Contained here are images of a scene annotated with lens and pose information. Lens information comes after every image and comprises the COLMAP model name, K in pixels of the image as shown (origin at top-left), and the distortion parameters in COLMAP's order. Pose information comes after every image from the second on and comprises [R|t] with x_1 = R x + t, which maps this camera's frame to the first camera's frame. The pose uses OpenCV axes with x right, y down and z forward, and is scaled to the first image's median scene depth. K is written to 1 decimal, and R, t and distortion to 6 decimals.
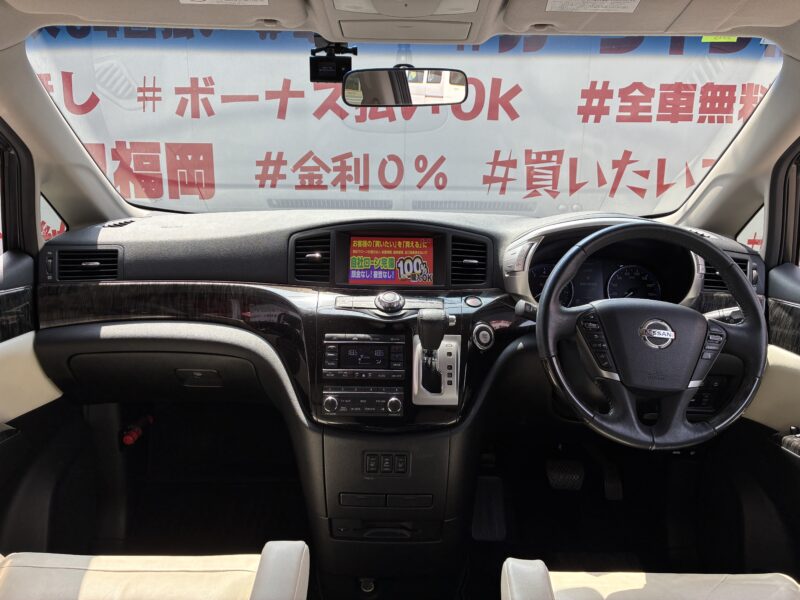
lens RADIAL K [[602.7, 0, 415.7], [0, 602.7, 282.3], [0, 0, 1]] dist [0.012619, -0.005641]
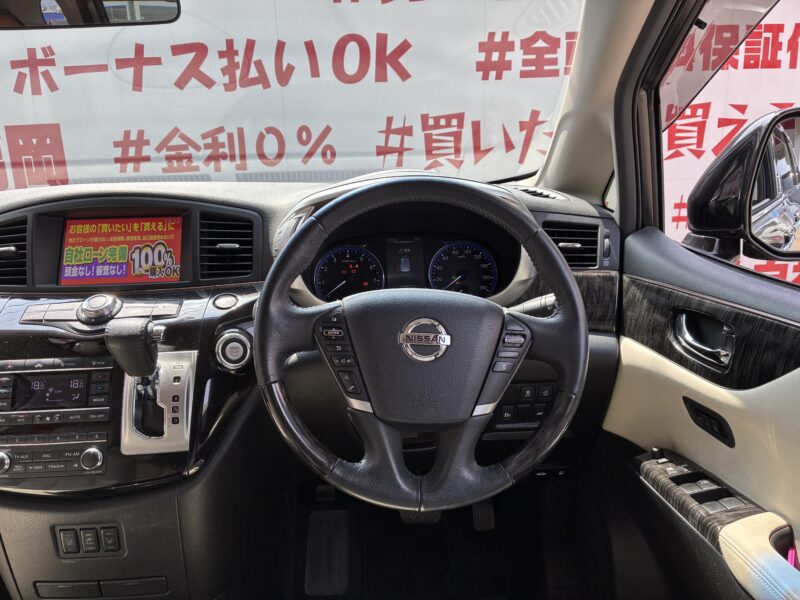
lens RADIAL K [[610.6, 0, 412.7], [0, 610.6, 284.0], [0, 0, 1]] dist [0.001407, -0.007097]
pose [[0.997479, -0.056106, 0.043447, 0.278346], [0.054921, 0.998098, 0.028010, 0.002944], [-0.044936, -0.025553, 0.998663, 0.251517]]
